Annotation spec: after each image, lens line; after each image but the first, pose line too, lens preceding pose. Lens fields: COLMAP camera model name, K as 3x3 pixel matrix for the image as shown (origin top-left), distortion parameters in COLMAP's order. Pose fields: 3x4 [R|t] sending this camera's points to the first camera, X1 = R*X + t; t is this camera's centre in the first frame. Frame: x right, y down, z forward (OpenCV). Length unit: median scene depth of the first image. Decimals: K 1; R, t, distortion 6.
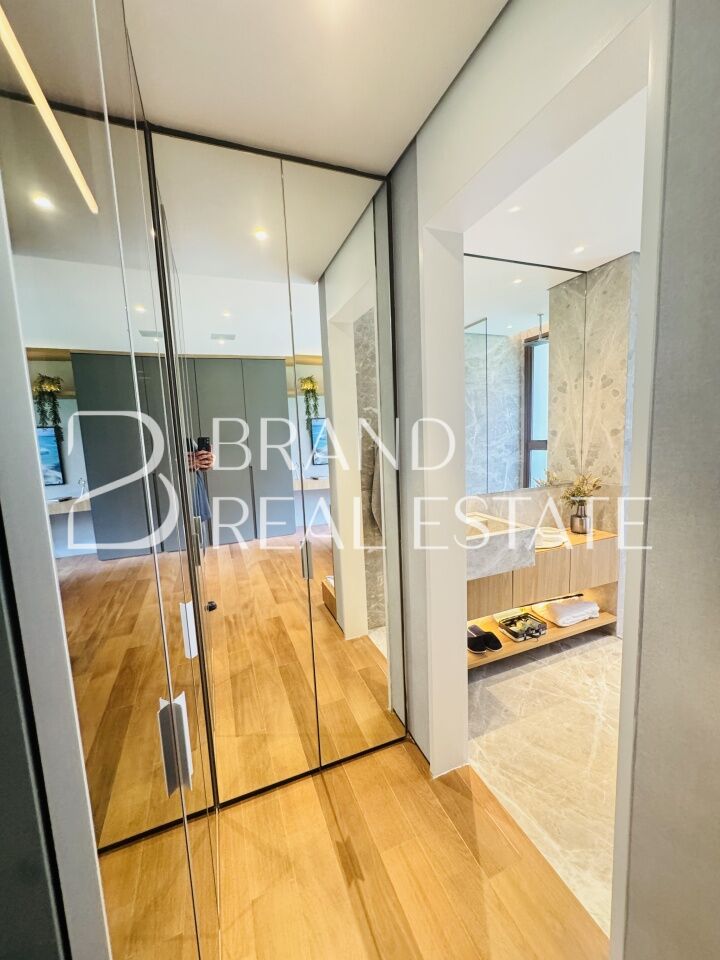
lens RADIAL K [[382.8, 0, 361.1], [0, 382.8, 480.3], [0, 0, 1]] dist [-0.001968, 0.000462]
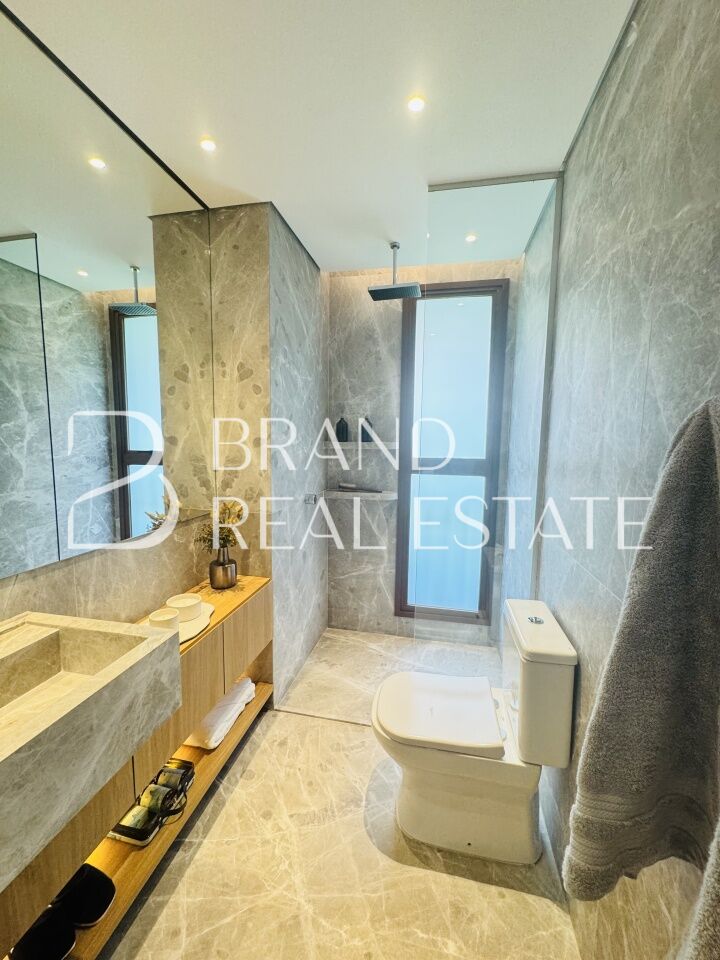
lens RADIAL K [[382.8, 0, 362.1], [0, 382.8, 476.6], [0, 0, 1]] dist [-0.001968, 0.000462]
pose [[0.549060, -0.035592, 0.835025, 0.136078], [0.067469, 0.997720, -0.001837, -0.039546], [-0.833055, 0.057347, 0.550209, 0.385252]]
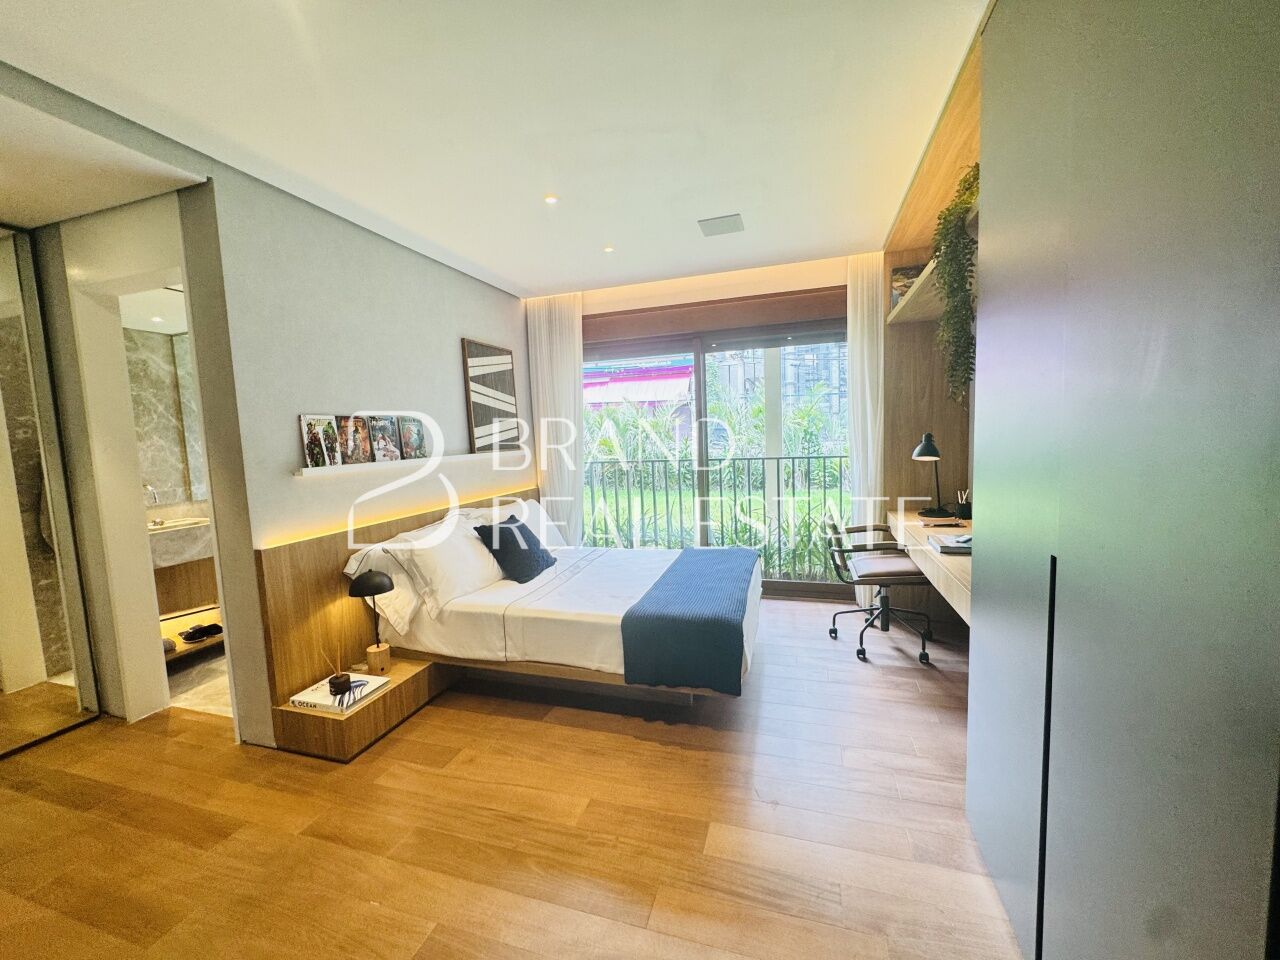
lens RADIAL K [[510.4, 0, 639.4], [0, 510.4, 480.0], [0, 0, 1]] dist [-0.001968, 0.000462]
pose [[0.636022, -0.052882, 0.769857, 0.009691], [0.109475, 0.993742, -0.022182, 0.167841], [-0.763866, 0.098388, 0.637831, -1.016126]]
